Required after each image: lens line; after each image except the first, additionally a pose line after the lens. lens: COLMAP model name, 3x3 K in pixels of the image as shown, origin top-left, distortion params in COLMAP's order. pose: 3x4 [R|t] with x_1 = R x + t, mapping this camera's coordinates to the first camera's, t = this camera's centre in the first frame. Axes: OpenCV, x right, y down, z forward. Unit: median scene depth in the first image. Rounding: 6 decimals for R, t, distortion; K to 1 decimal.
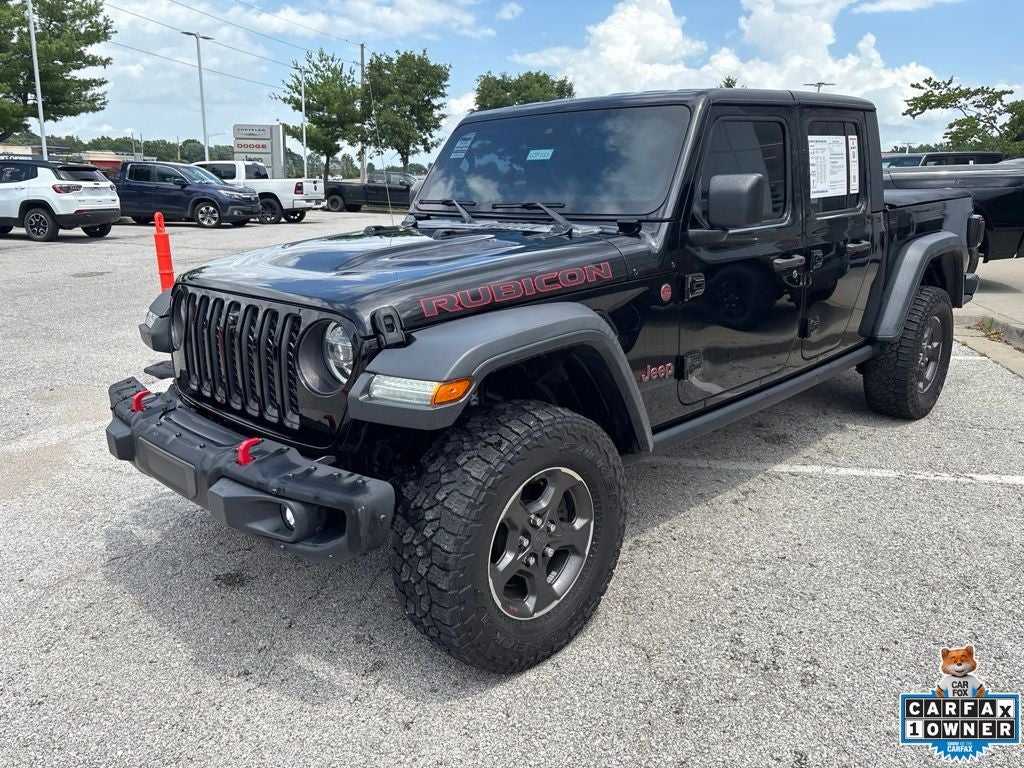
lens RADIAL K [[777.0, 0, 508.6], [0, 777.0, 385.4], [0, 0, 1]] dist [0.046833, -0.057487]
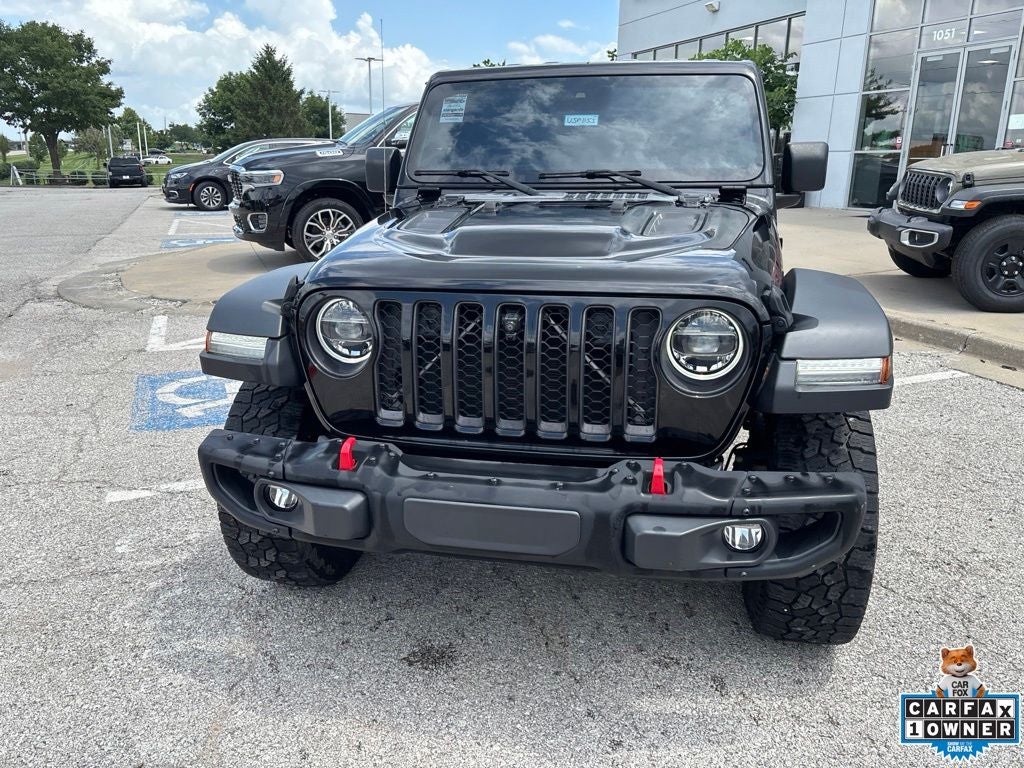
lens RADIAL K [[777.0, 0, 511.8], [0, 777.0, 388.0], [0, 0, 1]] dist [0.046833, -0.057487]
pose [[0.840393, -0.156129, 0.519003, -0.080922], [0.137253, 0.987702, 0.074878, -0.008426], [-0.524311, 0.008308, 0.851487, 0.035059]]
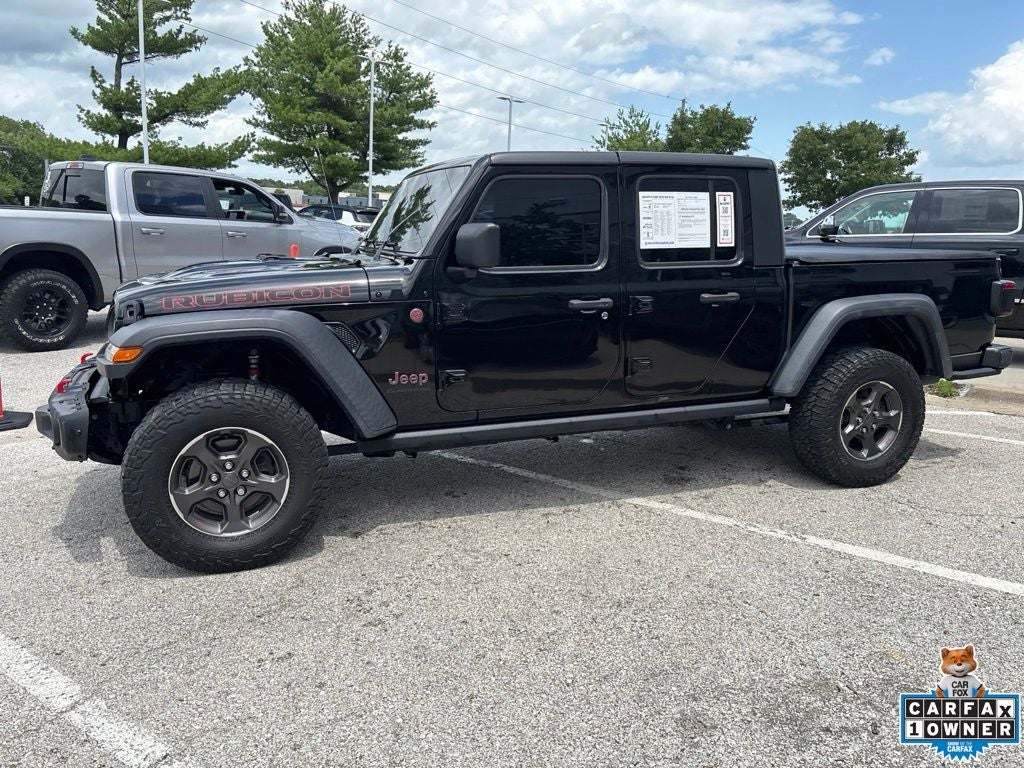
lens RADIAL K [[777.0, 0, 503.0], [0, 777.0, 382.3], [0, 0, 1]] dist [0.046833, -0.057487]
pose [[0.912075, 0.107183, -0.395766, 0.099201], [-0.132236, 0.990547, -0.036485, 0.001623], [0.388114, 0.085611, 0.917626, -0.008420]]
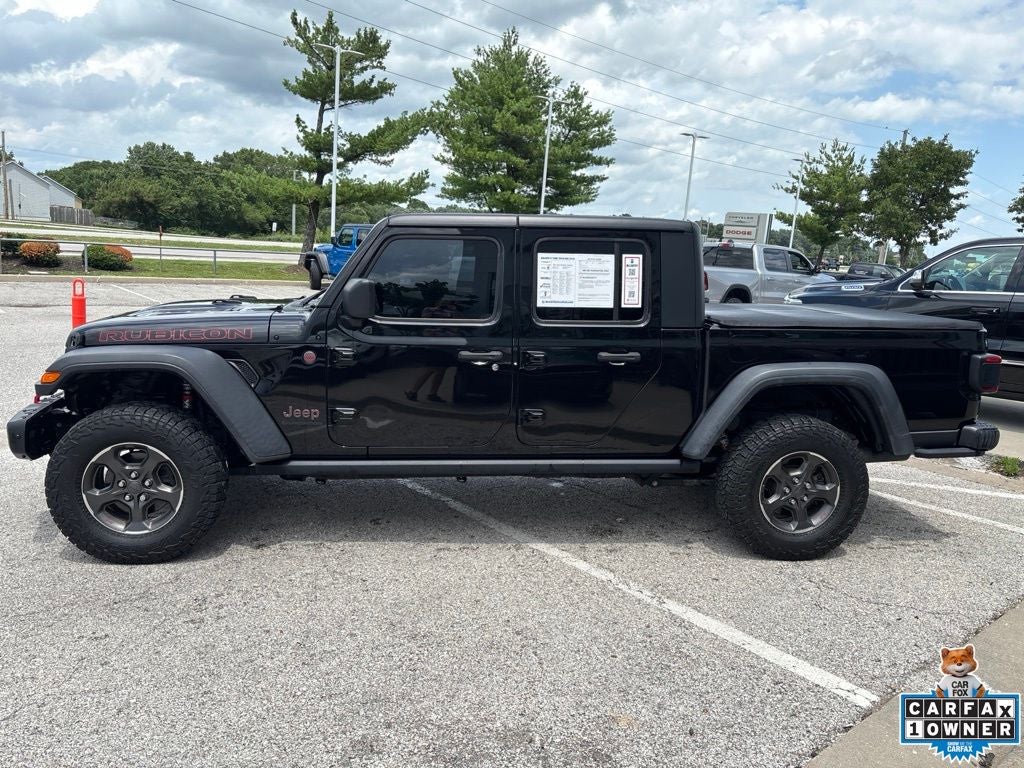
lens RADIAL K [[777.0, 0, 517.2], [0, 777.0, 390.5], [0, 0, 1]] dist [0.046833, -0.057487]
pose [[0.781792, 0.155671, -0.603795, 0.161135], [-0.211795, 0.977059, -0.022325, -0.012988], [0.586468, 0.145334, 0.796827, 0.013523]]
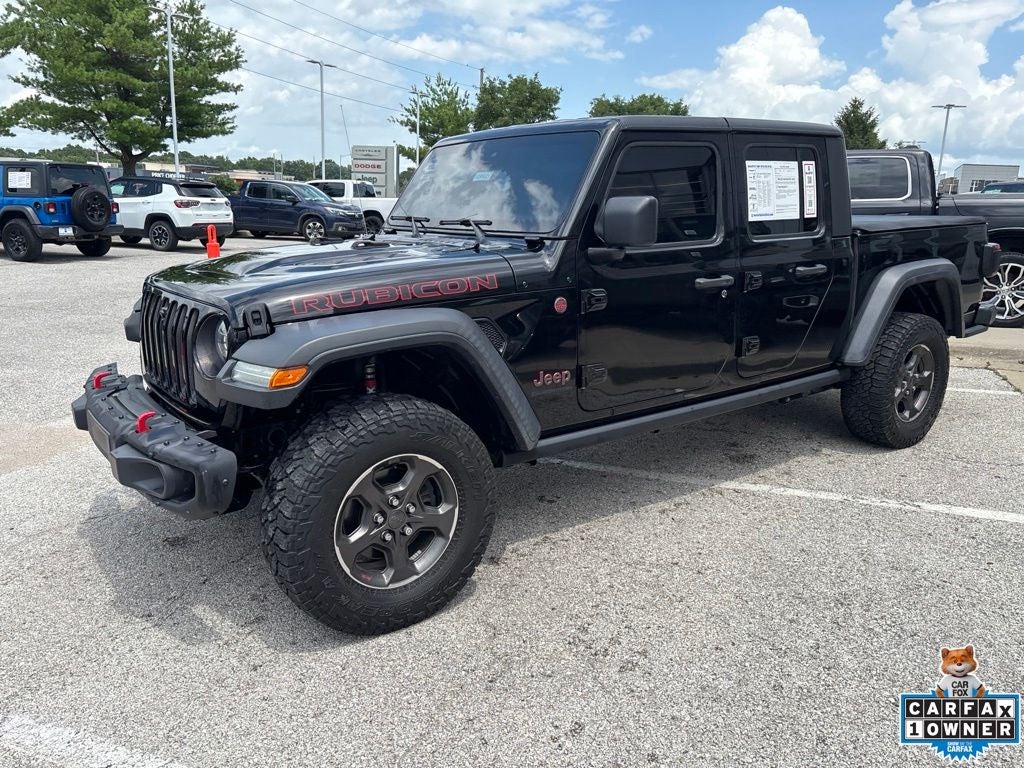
lens RADIAL K [[777.0, 0, 507.5], [0, 777.0, 387.6], [0, 0, 1]] dist [0.046833, -0.057487]
pose [[0.988358, 0.049420, -0.143896, 0.034664], [-0.052679, 0.998432, -0.018923, 0.002343], [0.142735, 0.026283, 0.989412, -0.008701]]
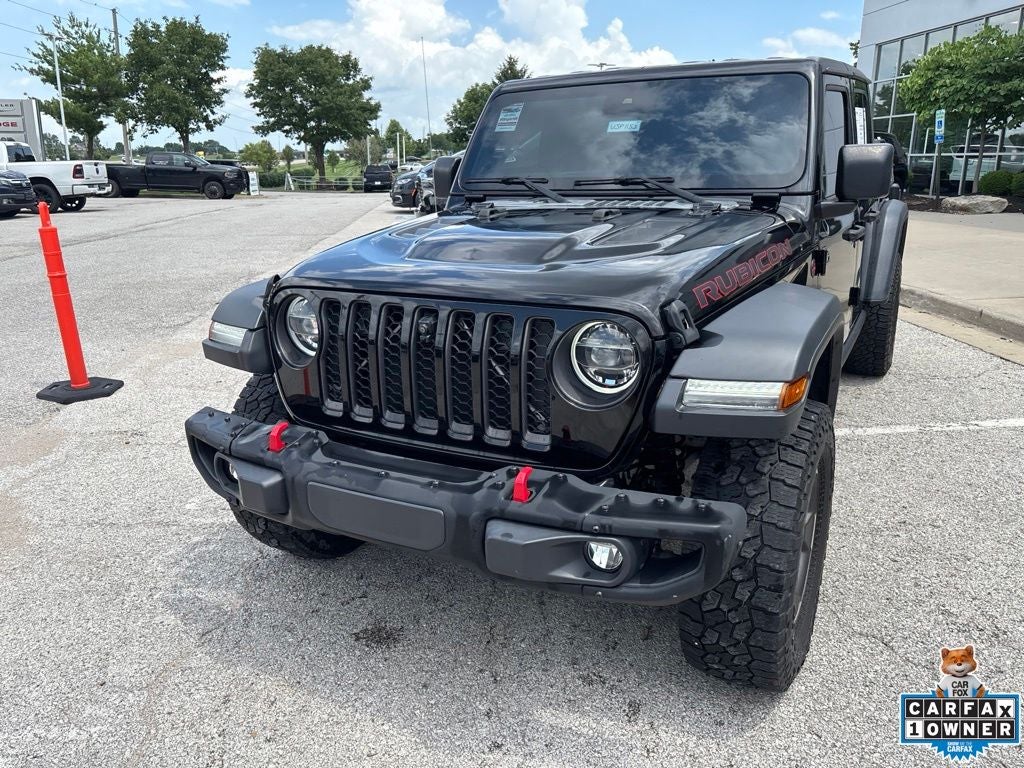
lens RADIAL K [[777.0, 0, 510.6], [0, 777.0, 387.3], [0, 0, 1]] dist [0.046833, -0.057487]
pose [[0.961553, -0.089900, 0.259488, -0.050940], [0.082761, 0.995832, 0.038330, -0.004795], [-0.261852, -0.015381, 0.964986, 0.019233]]
